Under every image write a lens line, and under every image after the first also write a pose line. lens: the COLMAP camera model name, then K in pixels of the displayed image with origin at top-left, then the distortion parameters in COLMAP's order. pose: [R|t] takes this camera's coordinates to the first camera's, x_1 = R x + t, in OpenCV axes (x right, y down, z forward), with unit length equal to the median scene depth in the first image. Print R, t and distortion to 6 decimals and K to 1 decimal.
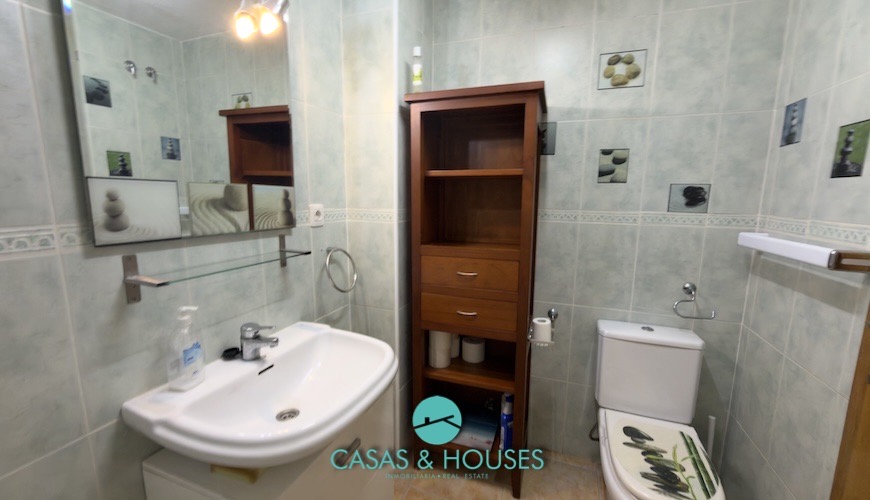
lens RADIAL K [[347.3, 0, 434.4], [0, 347.3, 249.2], [0, 0, 1]] dist [0.000370, -0.000027]
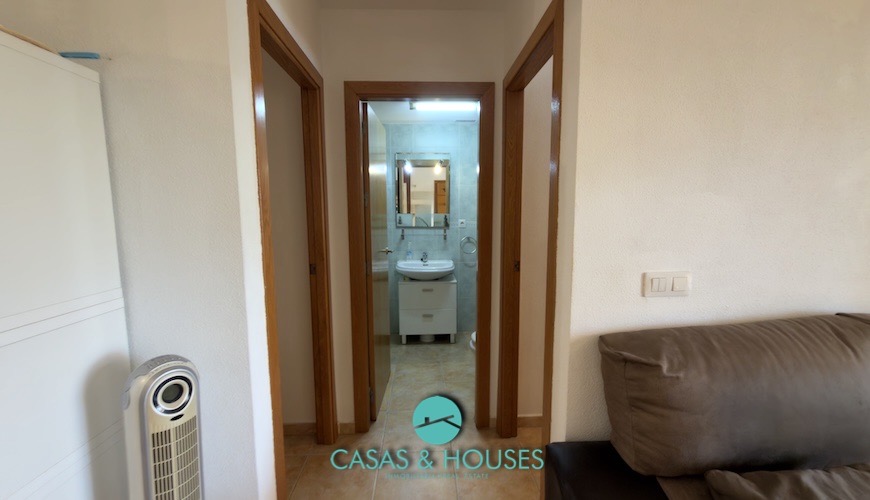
lens RADIAL K [[347.3, 0, 434.4], [0, 347.3, 249.2], [0, 0, 1]] dist [0.000370, -0.000027]
pose [[0.392238, 0.092058, -0.915246, 3.018900], [-0.135396, 0.989920, 0.041544, 0.025107], [0.909845, 0.107626, 0.400749, -0.402591]]
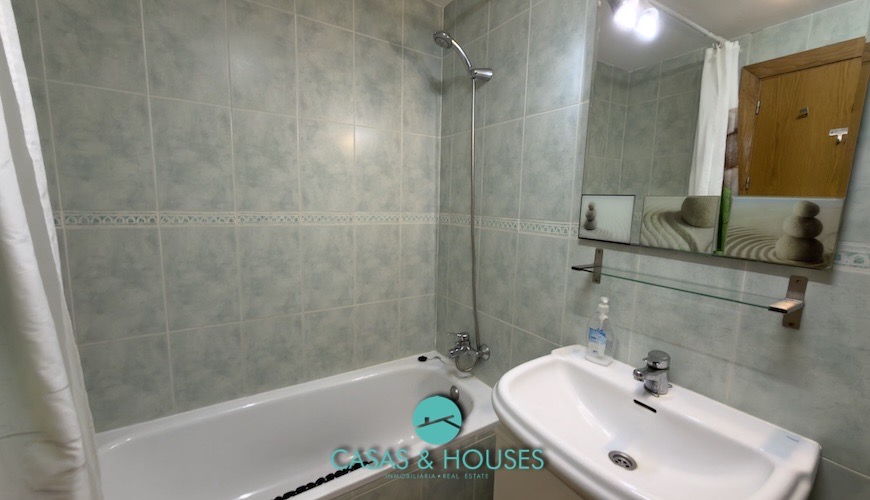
lens RADIAL K [[347.3, 0, 434.4], [0, 347.3, 249.2], [0, 0, 1]] dist [0.000370, -0.000027]
pose [[-0.607719, 0.088398, -0.789217, 0.527350], [-0.148193, 0.963707, 0.222055, -0.160375], [0.780203, 0.251903, -0.572563, 1.053657]]
